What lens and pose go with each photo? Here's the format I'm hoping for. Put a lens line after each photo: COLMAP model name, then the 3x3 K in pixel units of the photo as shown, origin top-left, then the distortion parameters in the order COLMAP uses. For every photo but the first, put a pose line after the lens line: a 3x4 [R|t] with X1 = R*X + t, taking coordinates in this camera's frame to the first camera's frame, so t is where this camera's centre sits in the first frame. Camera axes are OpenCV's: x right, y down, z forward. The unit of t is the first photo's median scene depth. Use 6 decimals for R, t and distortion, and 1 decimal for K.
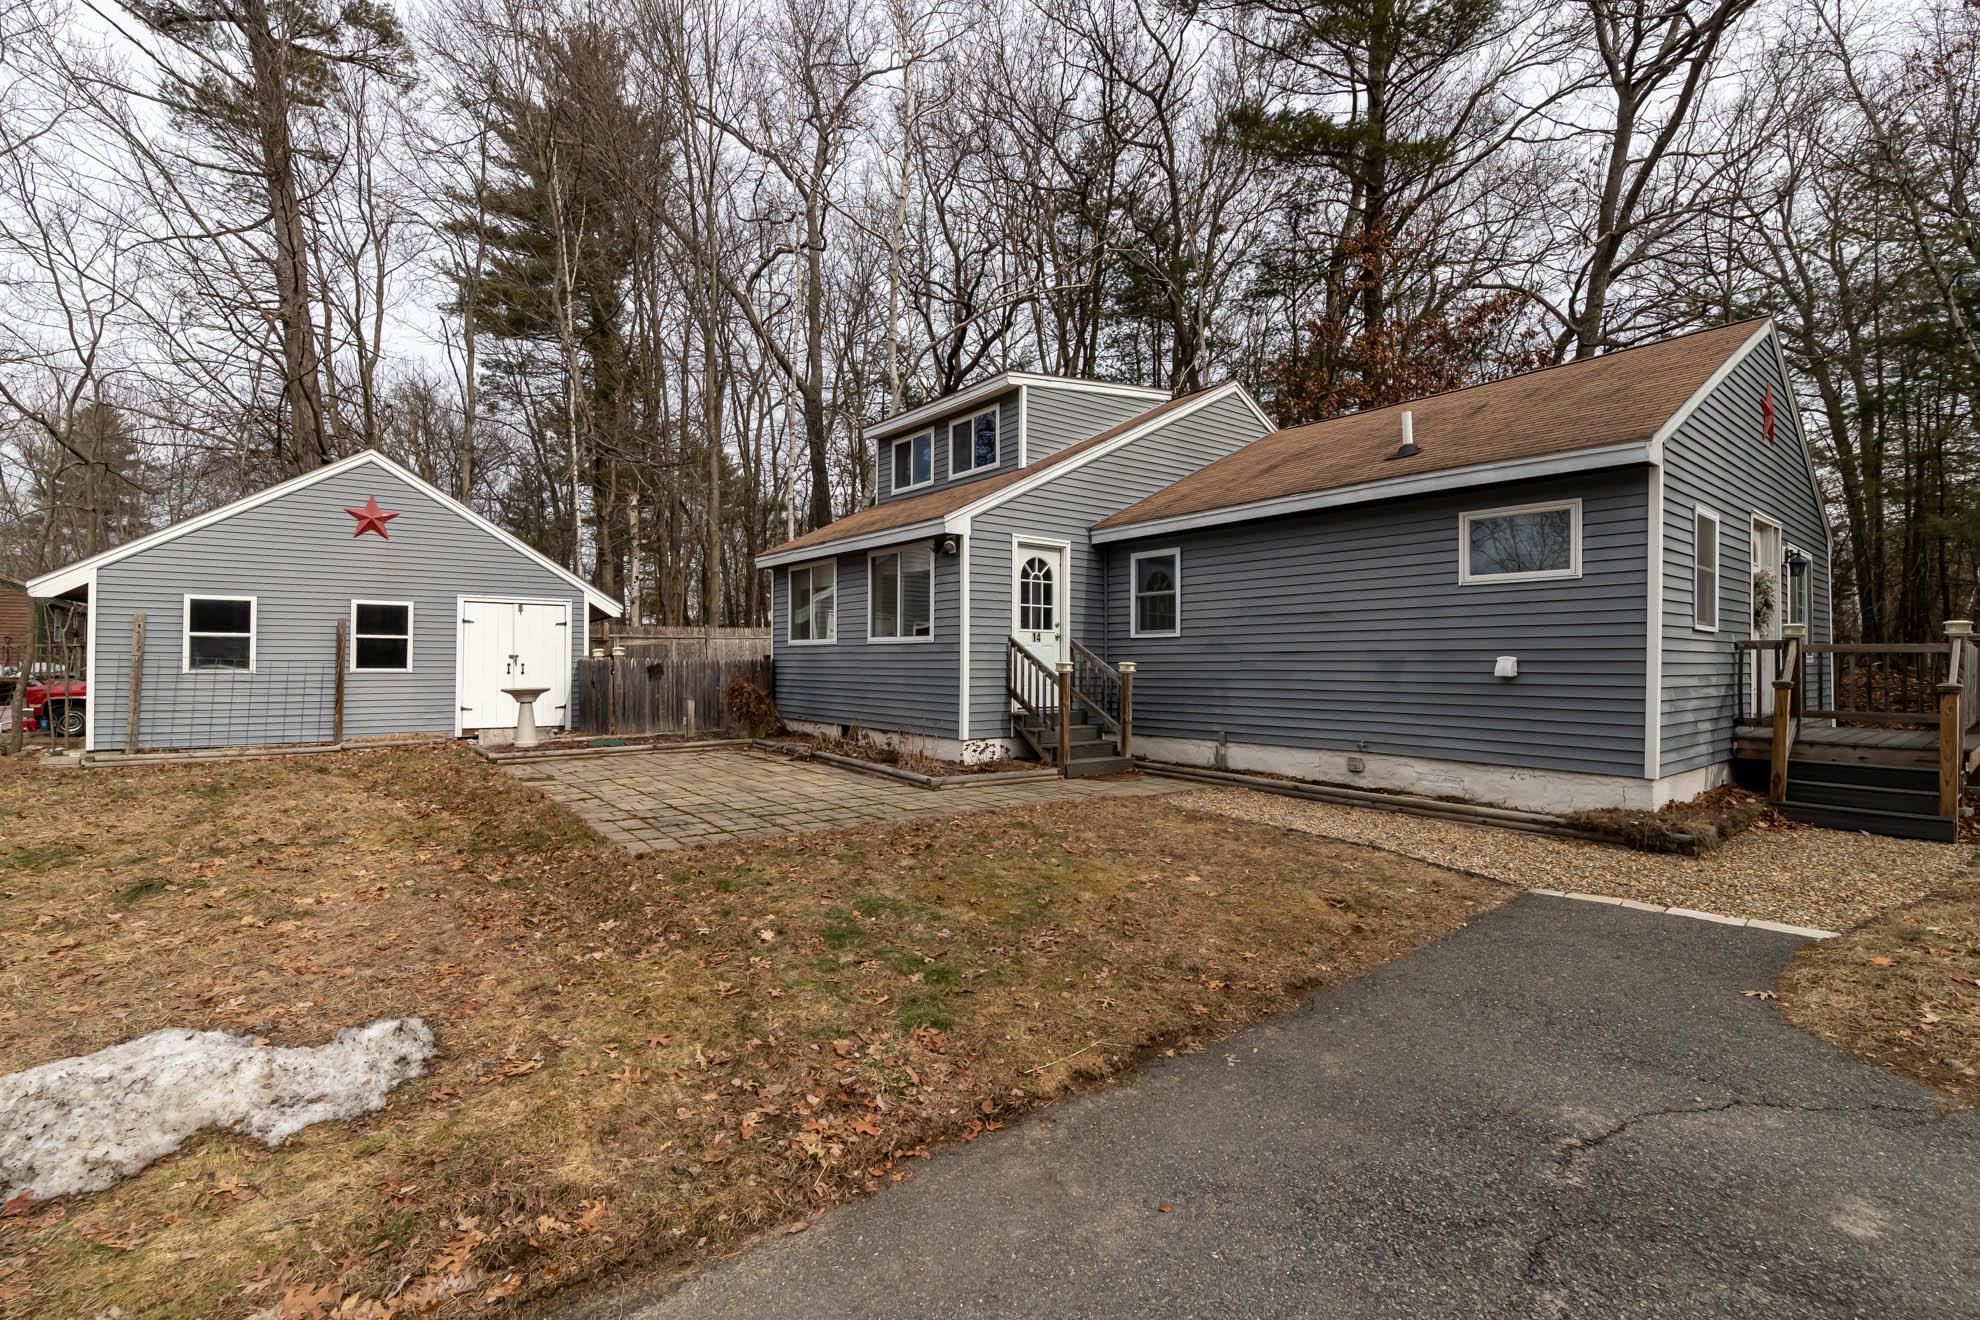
lens RADIAL K [[863.2, 0, 1019.6], [0, 863.2, 652.1], [0, 0, 1]] dist [0.004240, -0.001092]
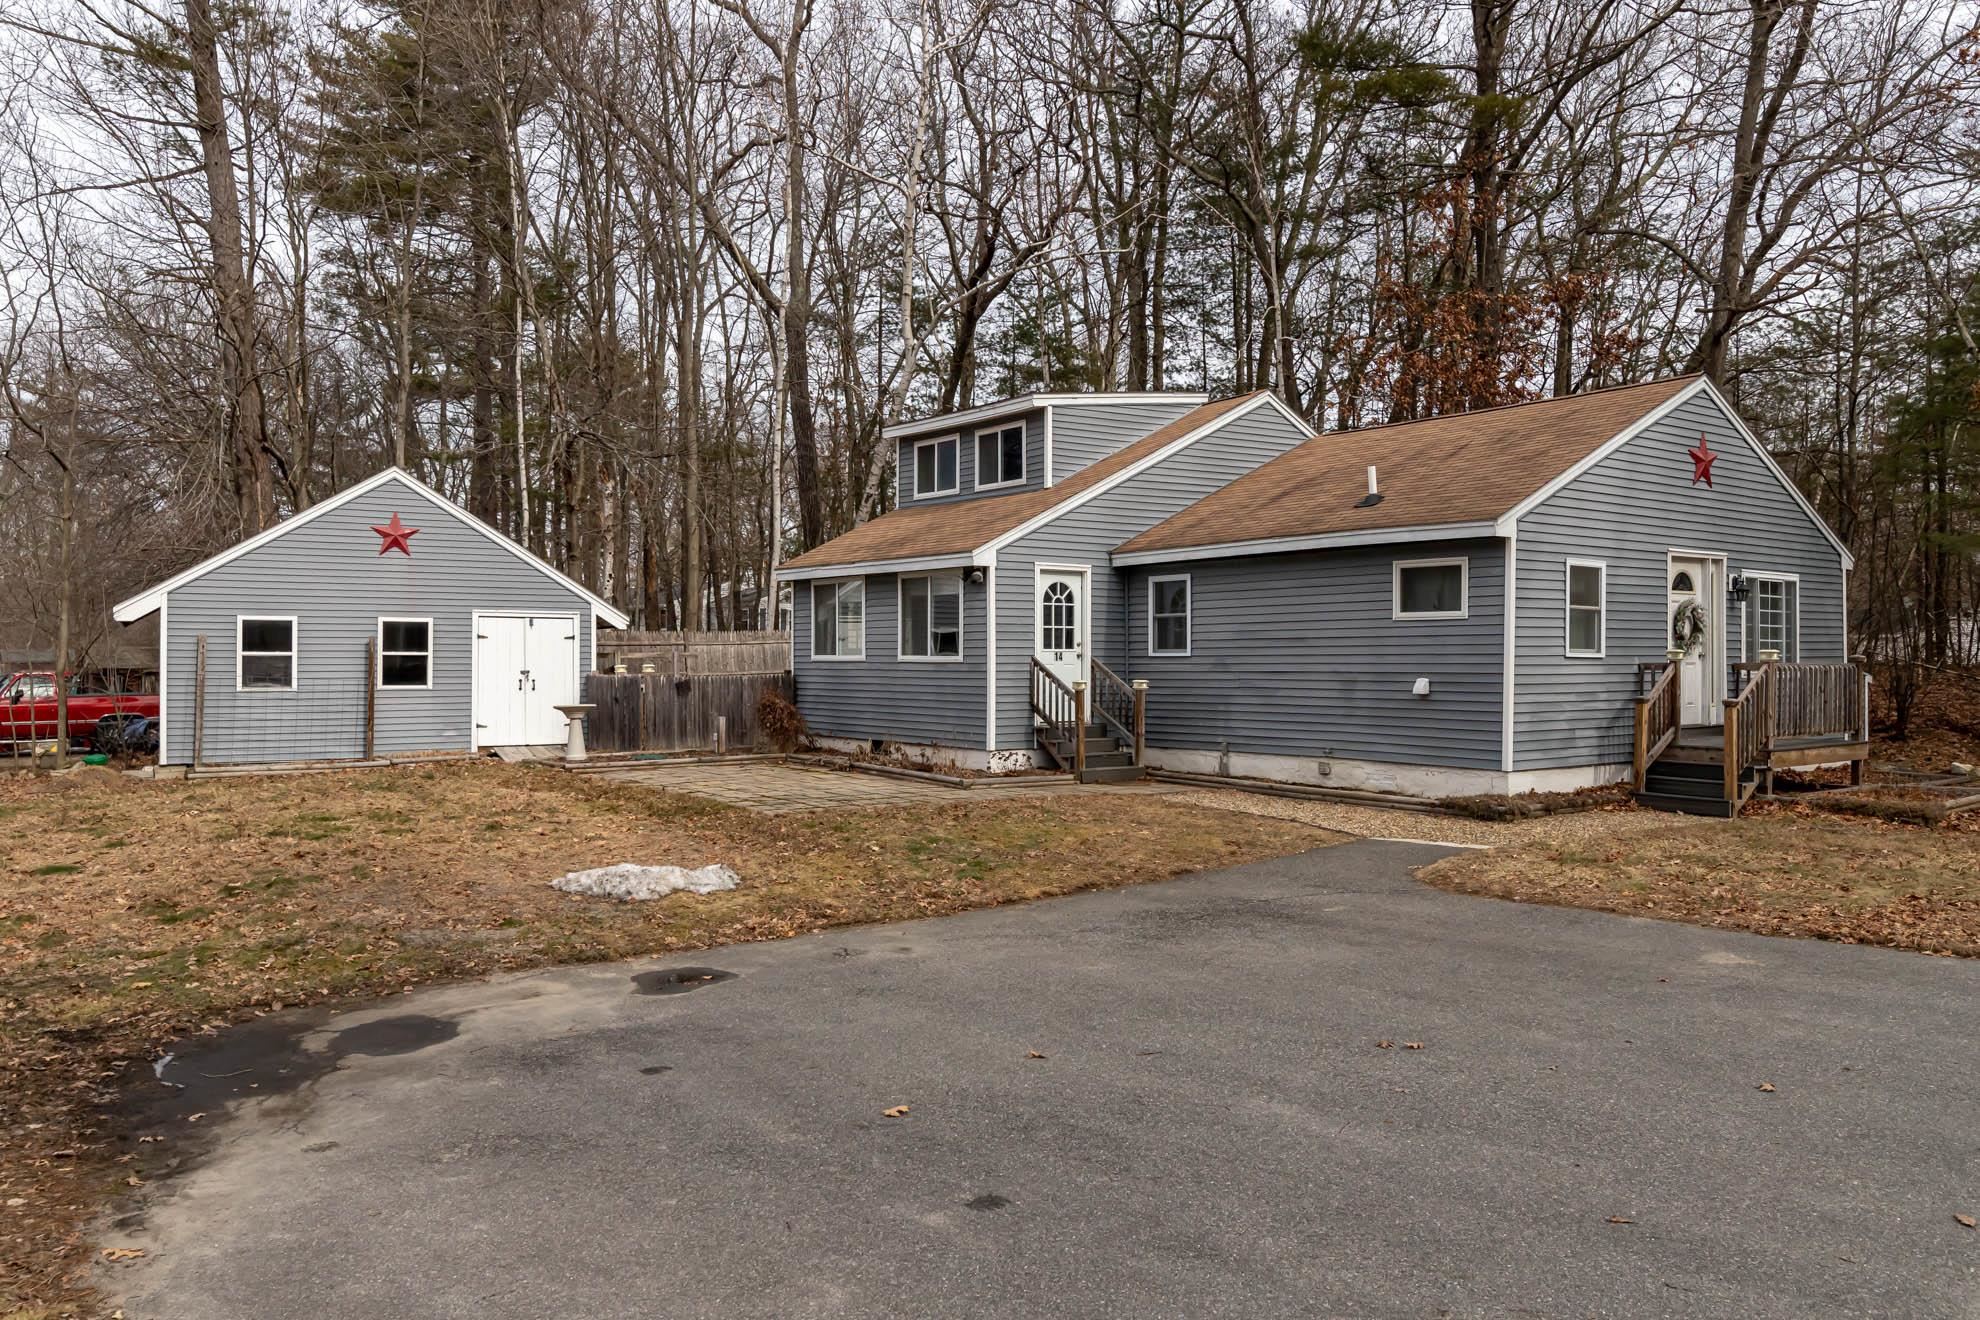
lens RADIAL K [[1422.9, 0, 1126.3], [0, 1422.9, 670.3], [0, 0, 1]] dist [0.003488, -0.001220]
pose [[0.999599, -0.001826, 0.028245, 0.054041], [0.001278, 0.999811, 0.019401, -0.034382], [-0.028275, -0.019357, 0.999413, -0.773618]]
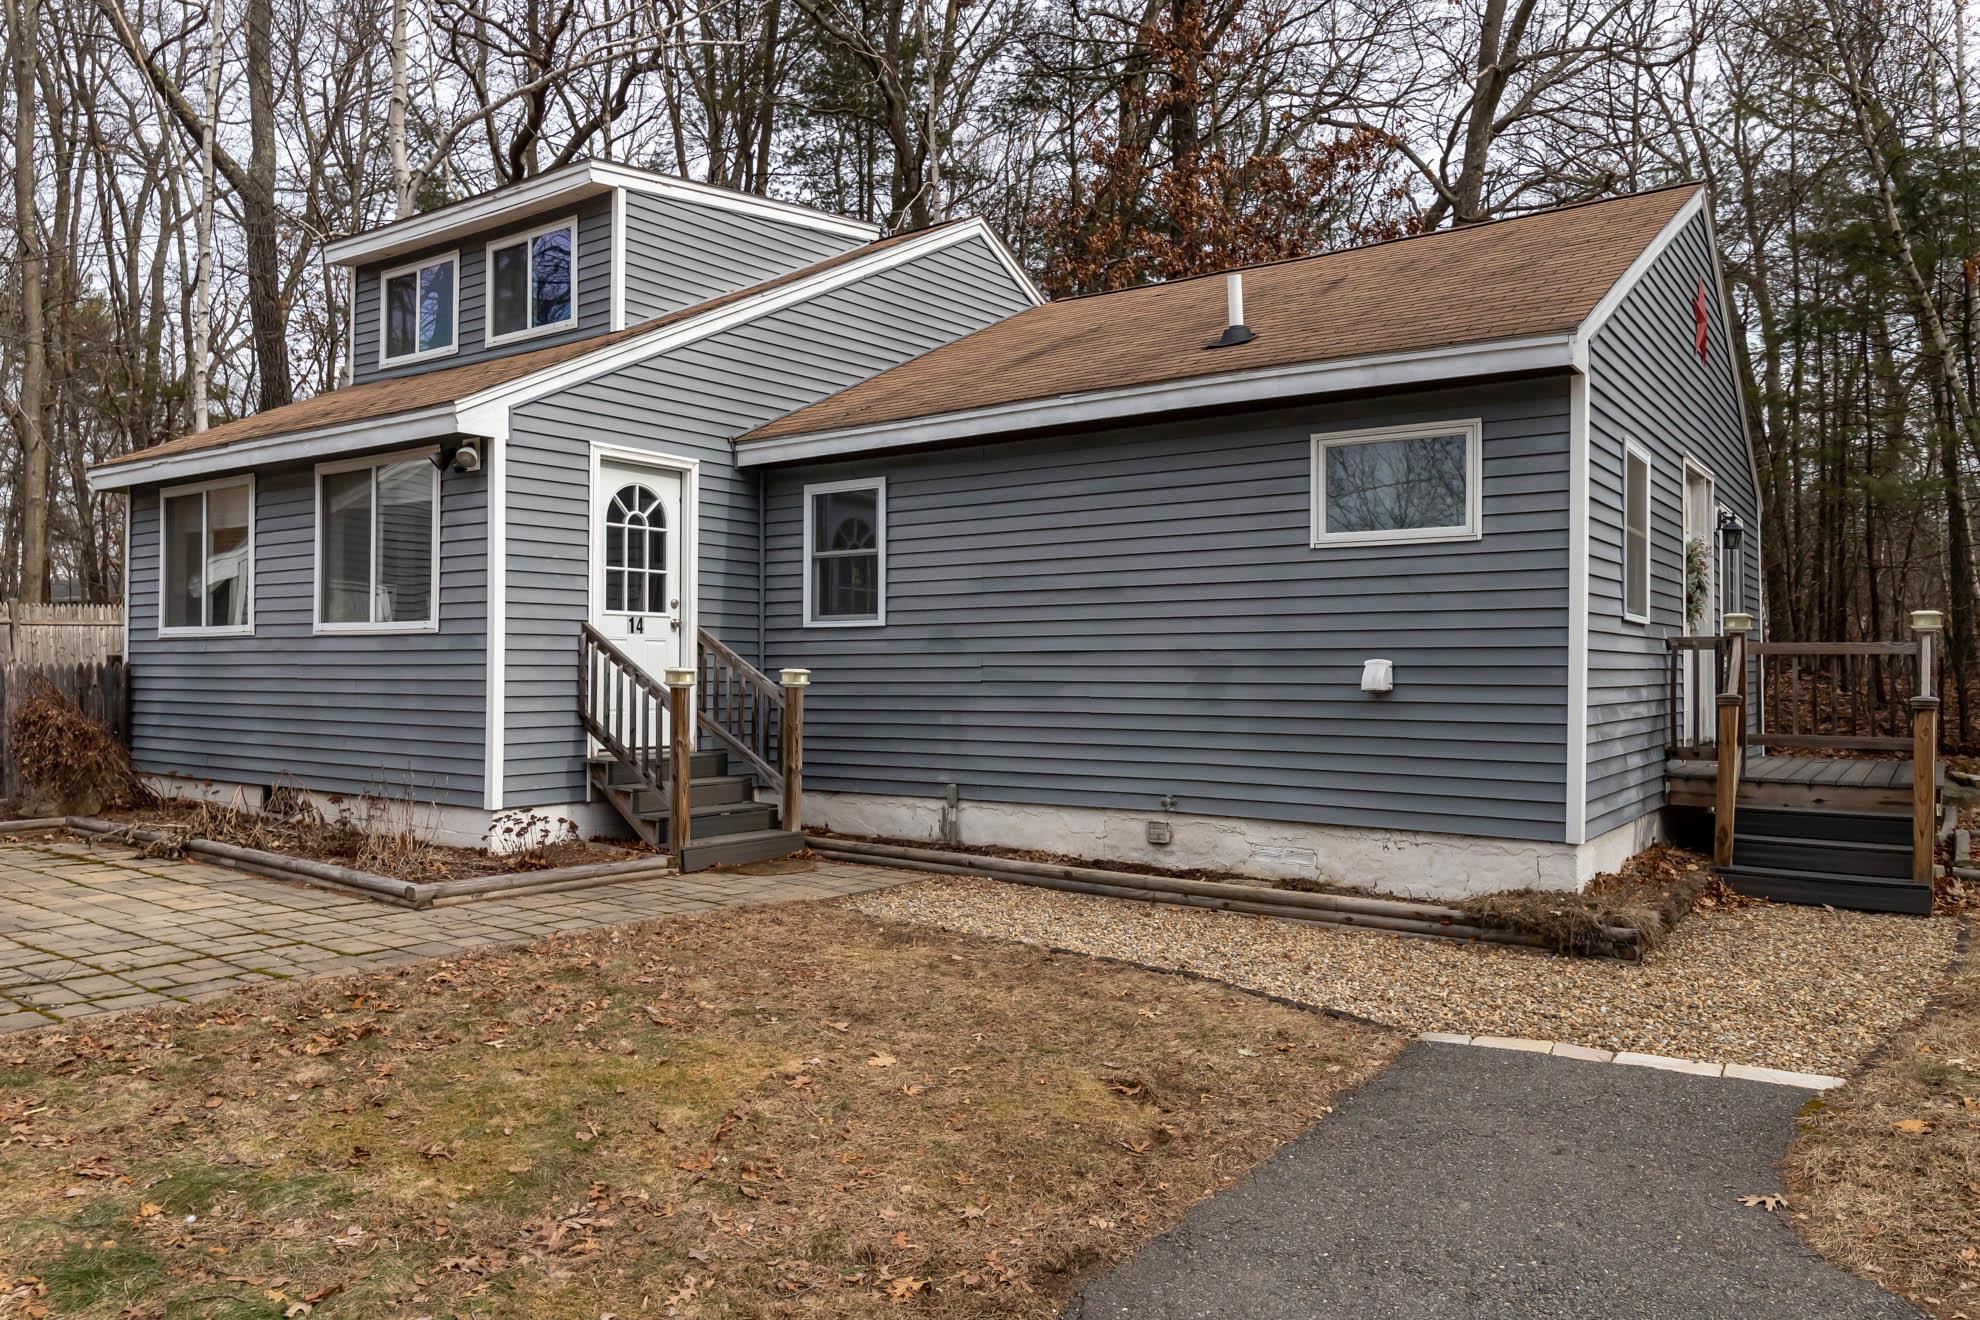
lens RADIAL K [[1338.2, 0, 1025.1], [0, 1338.2, 640.6], [0, 0, 1]] dist [0.001818, 0.002924]
pose [[0.963650, 0.004708, 0.267125, 0.031418], [-0.002359, 0.999956, -0.009117, 0.000687], [-0.267156, 0.008156, 0.963619, 0.079338]]
